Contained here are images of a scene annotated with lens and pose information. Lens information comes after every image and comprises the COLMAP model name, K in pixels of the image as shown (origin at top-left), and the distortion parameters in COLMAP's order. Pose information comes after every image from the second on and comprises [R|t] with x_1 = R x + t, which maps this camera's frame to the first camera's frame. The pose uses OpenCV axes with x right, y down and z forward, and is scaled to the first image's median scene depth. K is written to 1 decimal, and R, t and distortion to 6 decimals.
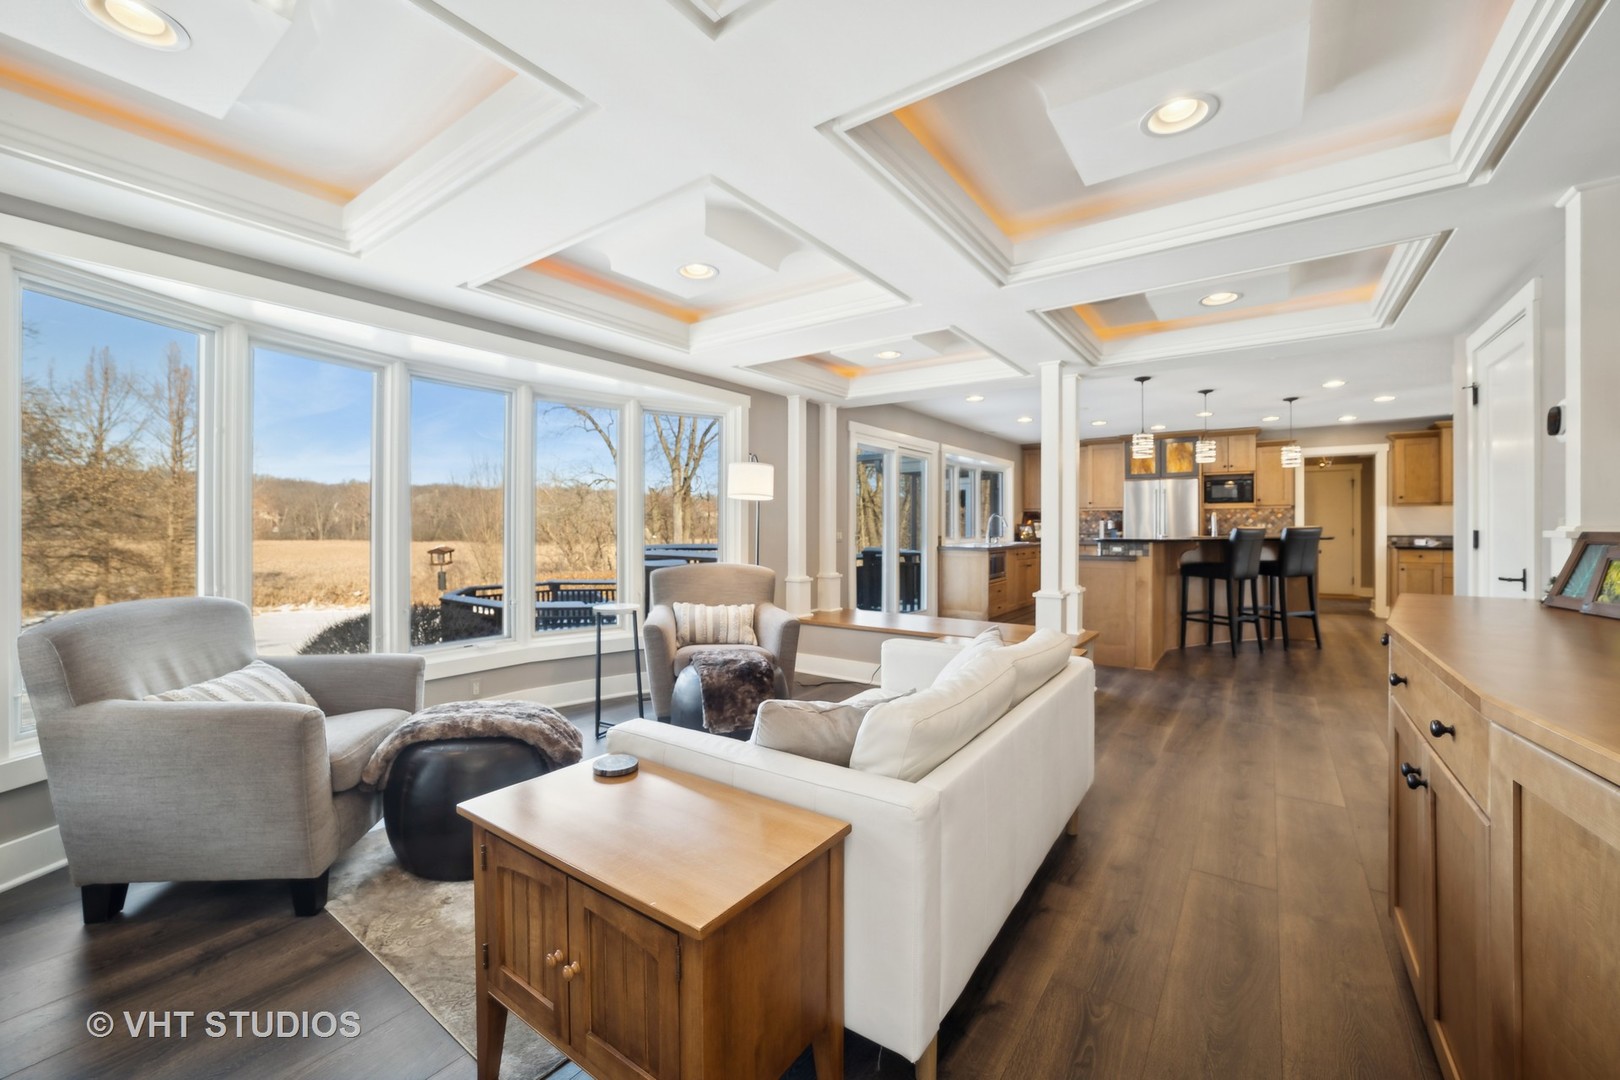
lens RADIAL K [[636.7, 0, 809.8], [0, 636.7, 522.3], [0, 0, 1]] dist [0.000384, 0.000006]
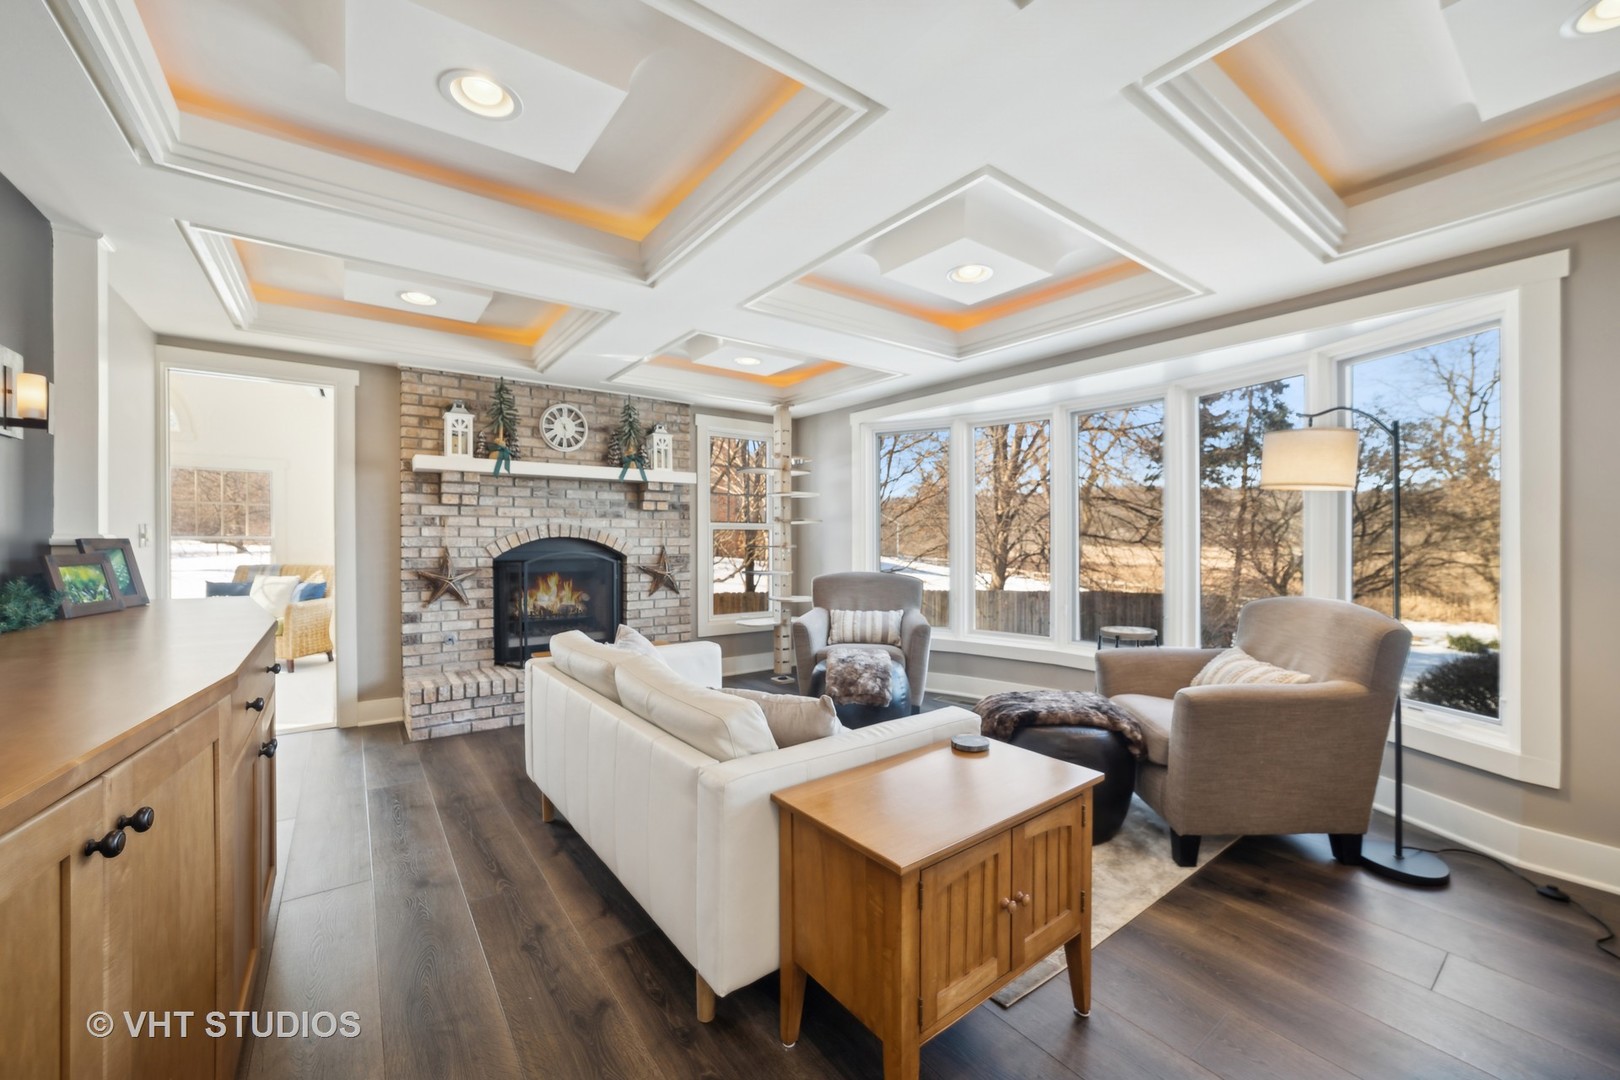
lens RADIAL K [[636.7, 0, 809.8], [0, 636.7, 522.3], [0, 0, 1]] dist [0.000384, 0.000006]
pose [[-0.303545, -0.010699, -0.952757, 0.968899], [-0.011943, 0.999901, -0.007424, -0.019777], [0.952742, 0.009125, -0.303643, 1.253543]]
